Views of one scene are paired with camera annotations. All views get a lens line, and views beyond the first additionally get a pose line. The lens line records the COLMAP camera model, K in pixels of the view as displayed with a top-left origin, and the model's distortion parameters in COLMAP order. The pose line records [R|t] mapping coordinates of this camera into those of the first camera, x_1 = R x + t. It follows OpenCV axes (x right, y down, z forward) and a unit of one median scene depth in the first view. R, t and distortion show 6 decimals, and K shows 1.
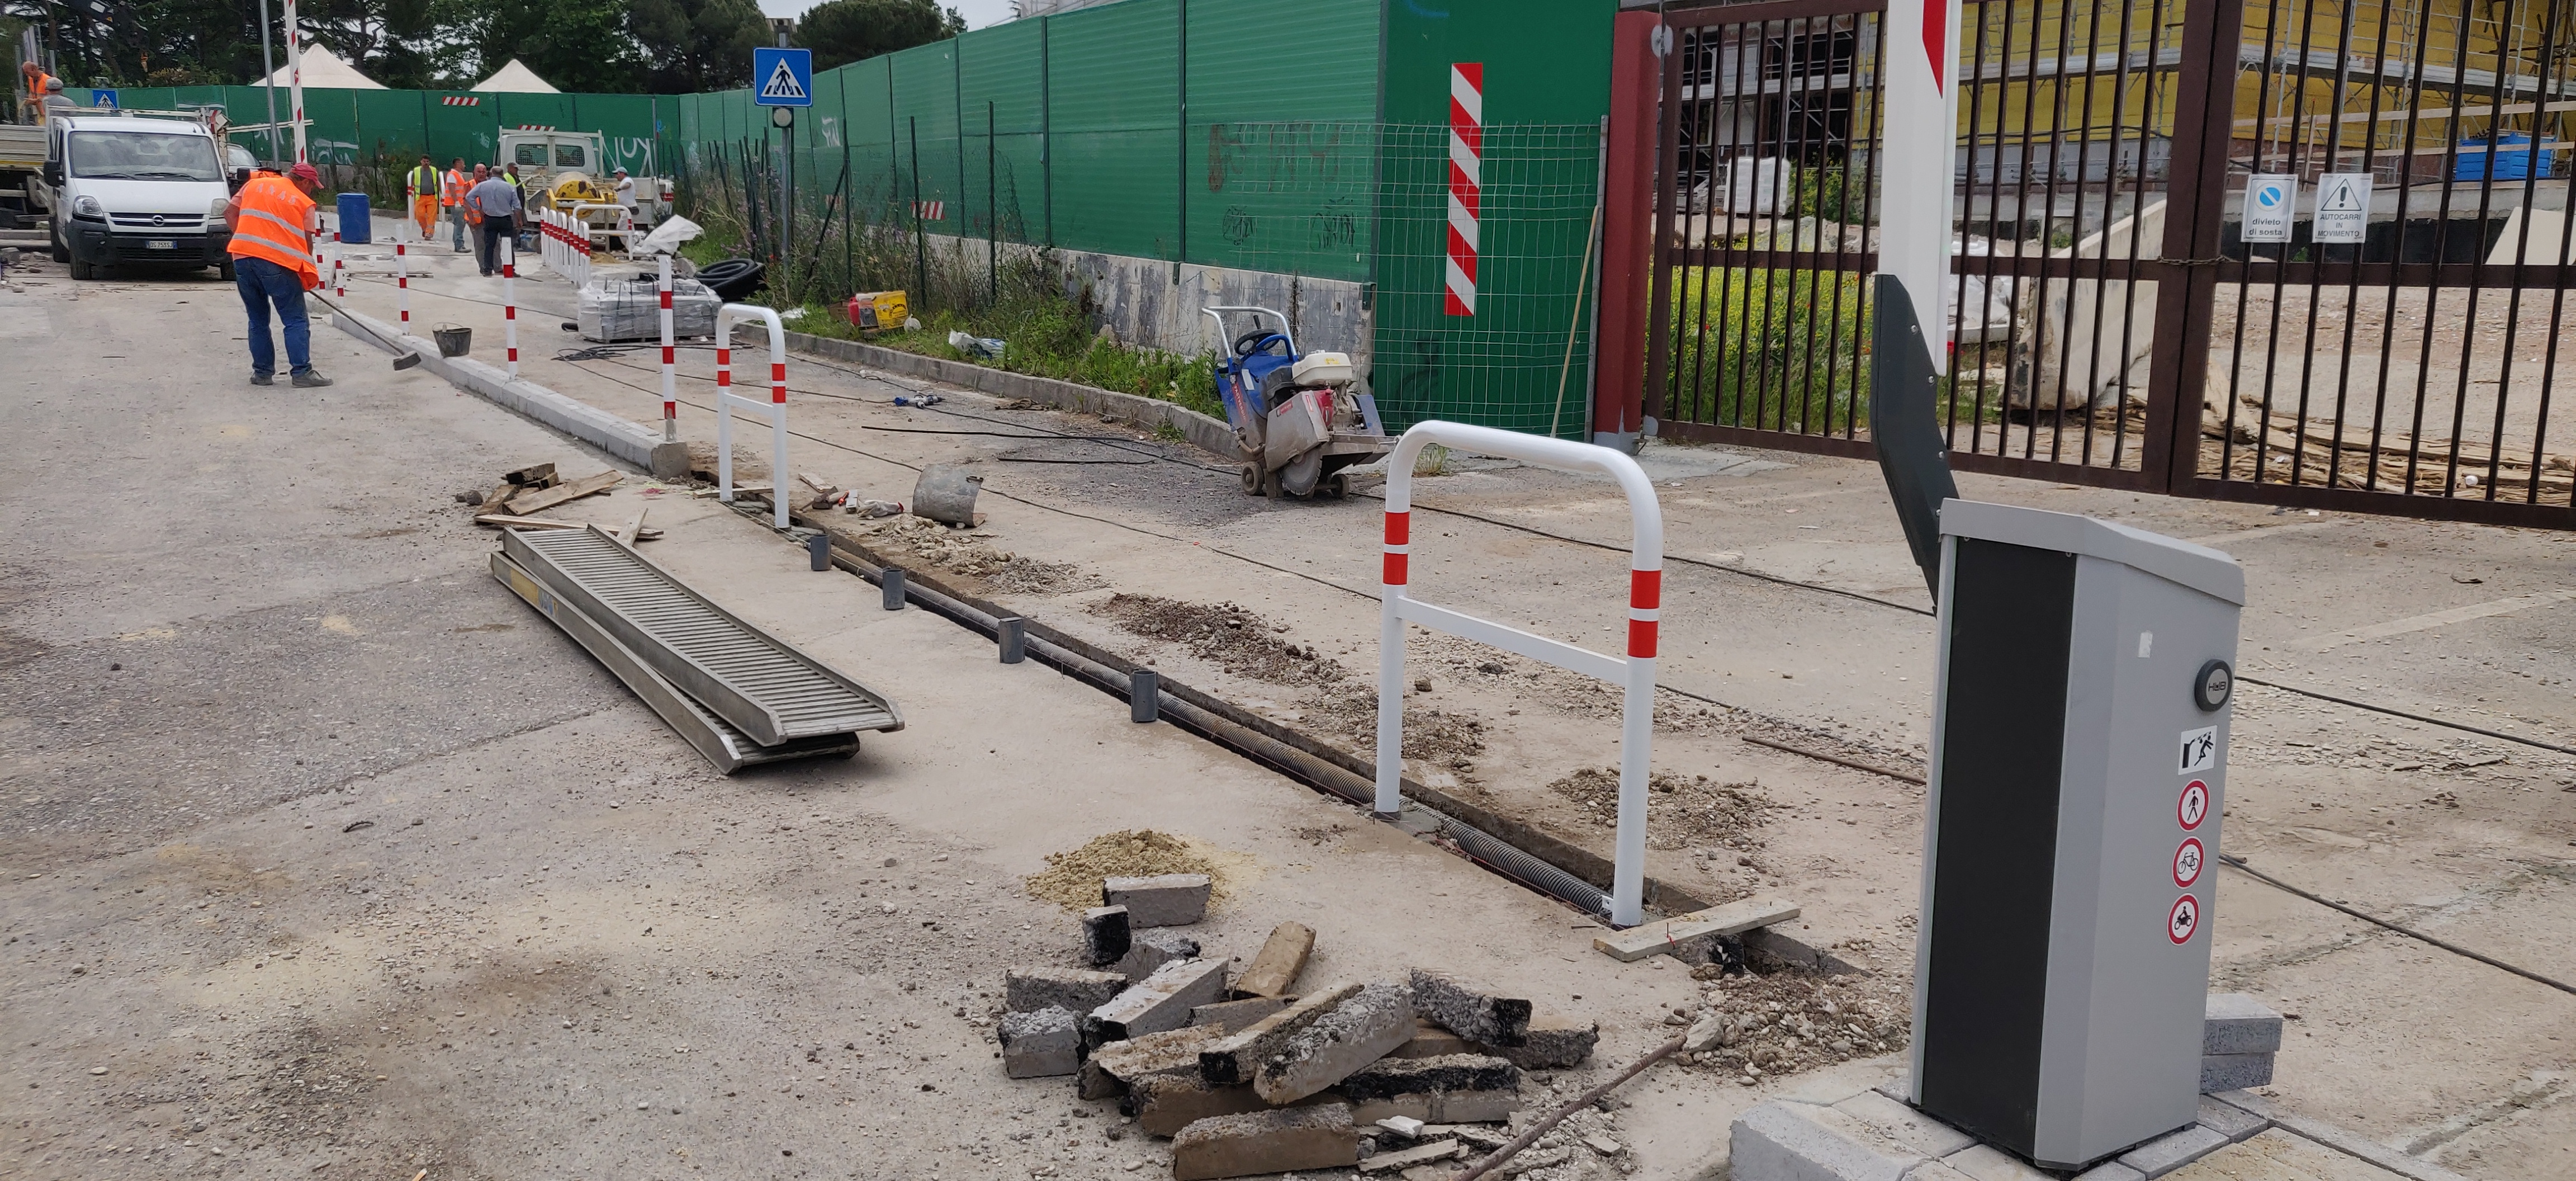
lens RADIAL K [[1976.3, 0, 1288.0], [0, 1976.3, 590.5], [0, 0, 1]] dist [-0.014011, 0.073489]
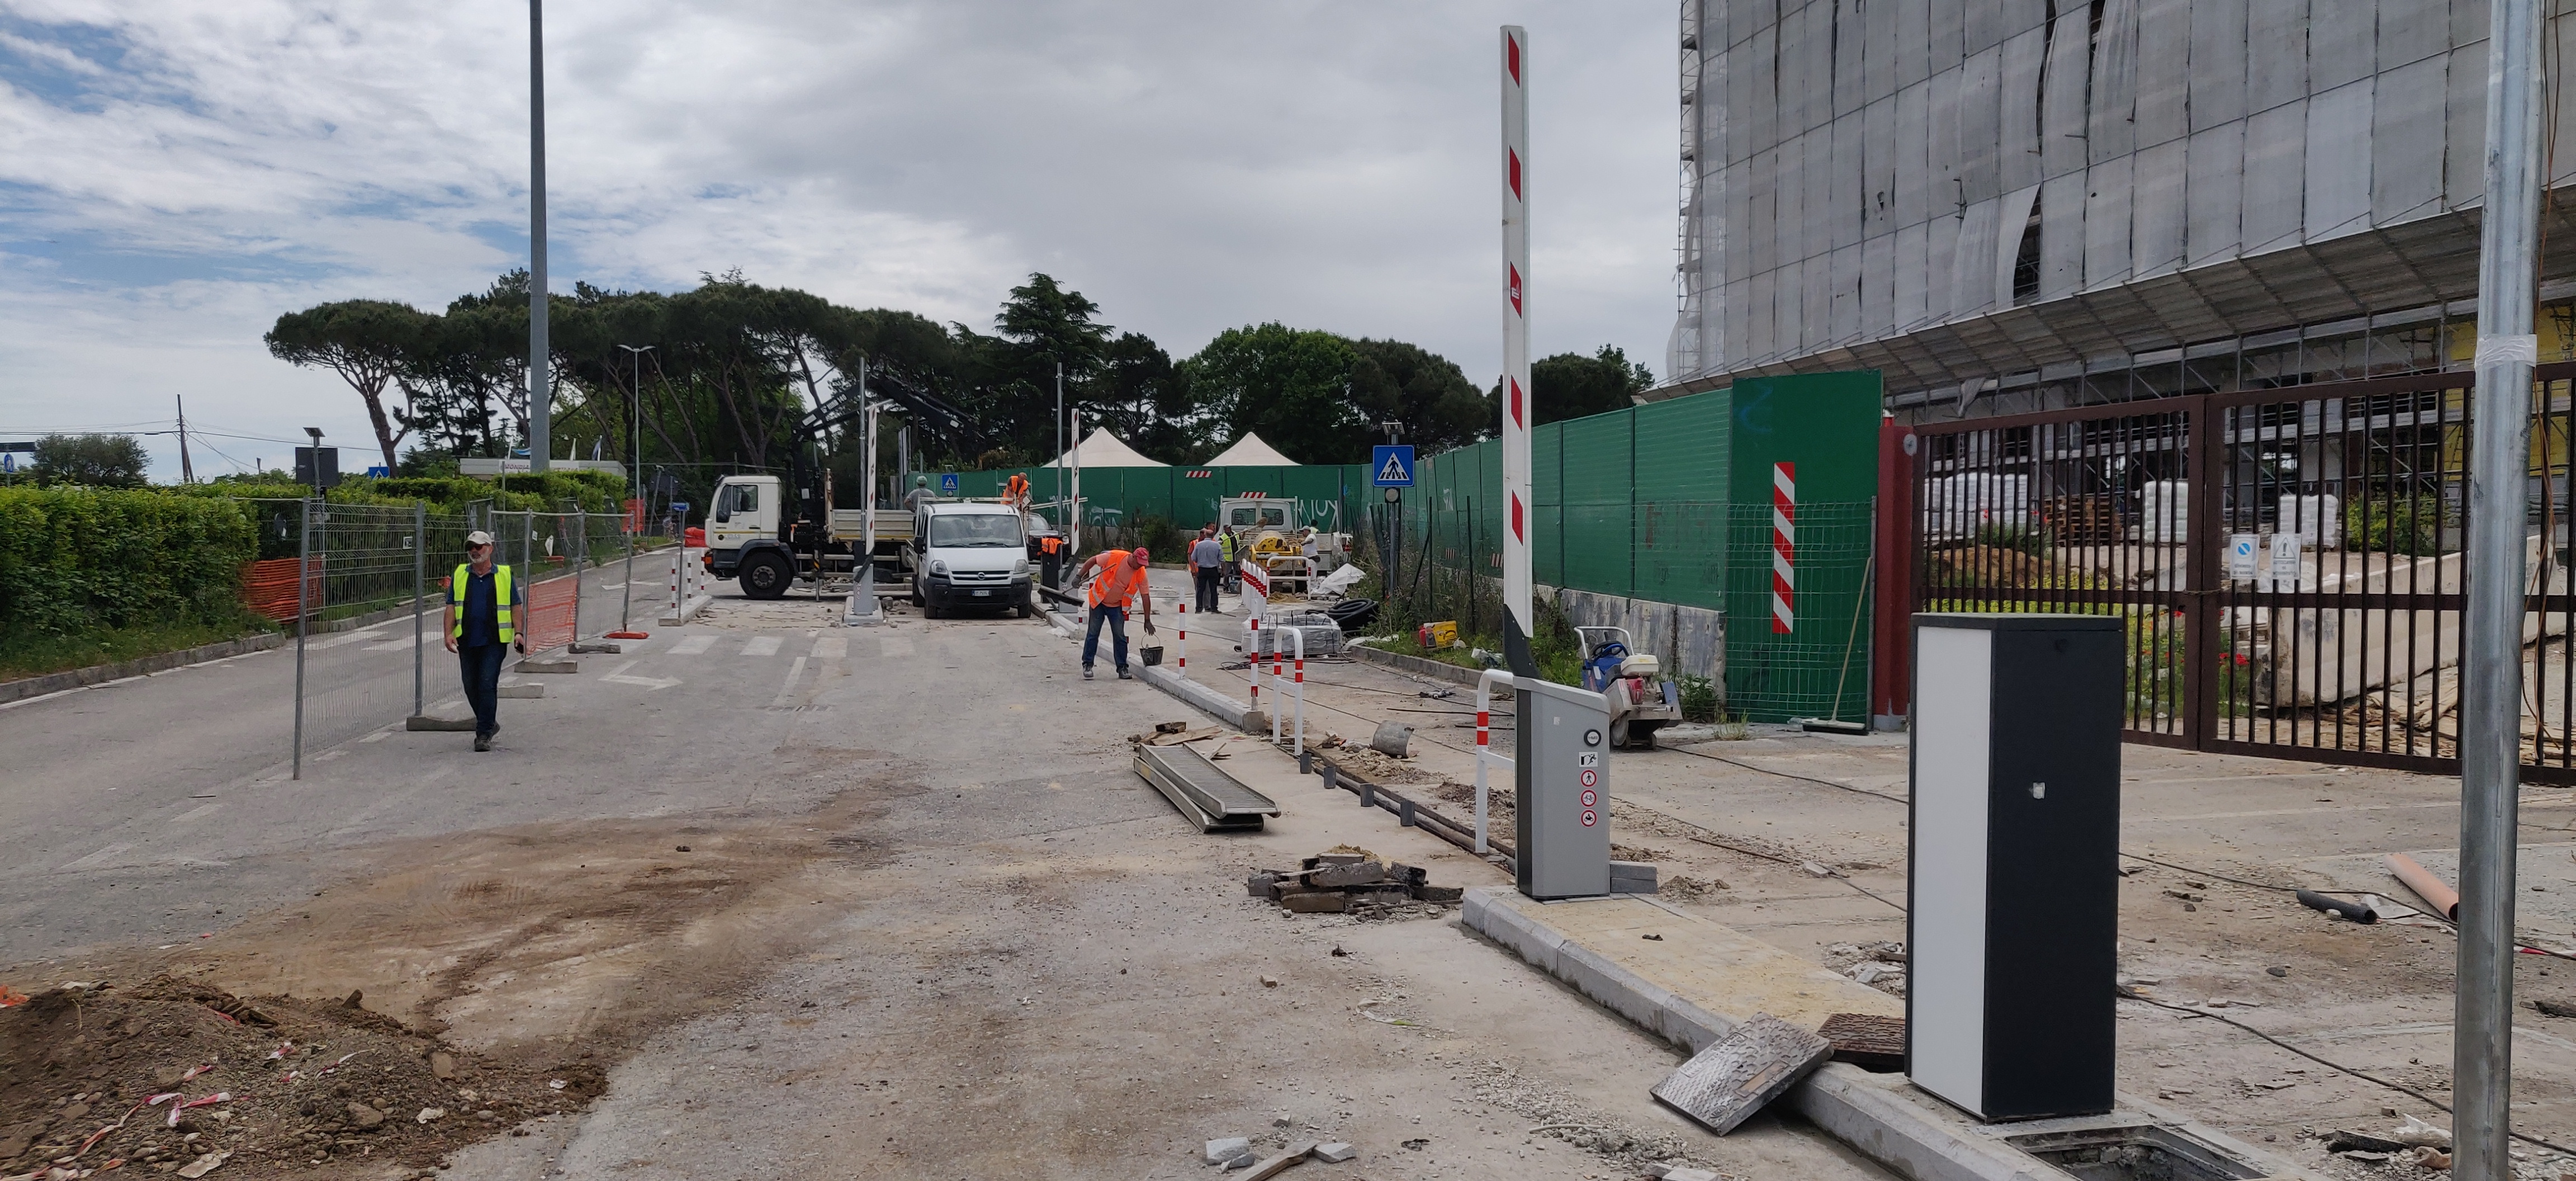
lens RADIAL K [[1976.3, 0, 1288.0], [0, 1976.3, 590.5], [0, 0, 1]] dist [-0.014011, 0.073489]
pose [[0.938218, -0.010909, -0.345872, 0.213396], [-0.047230, 0.986113, -0.159217, 0.065118], [0.342806, 0.165716, 0.924674, -0.392712]]
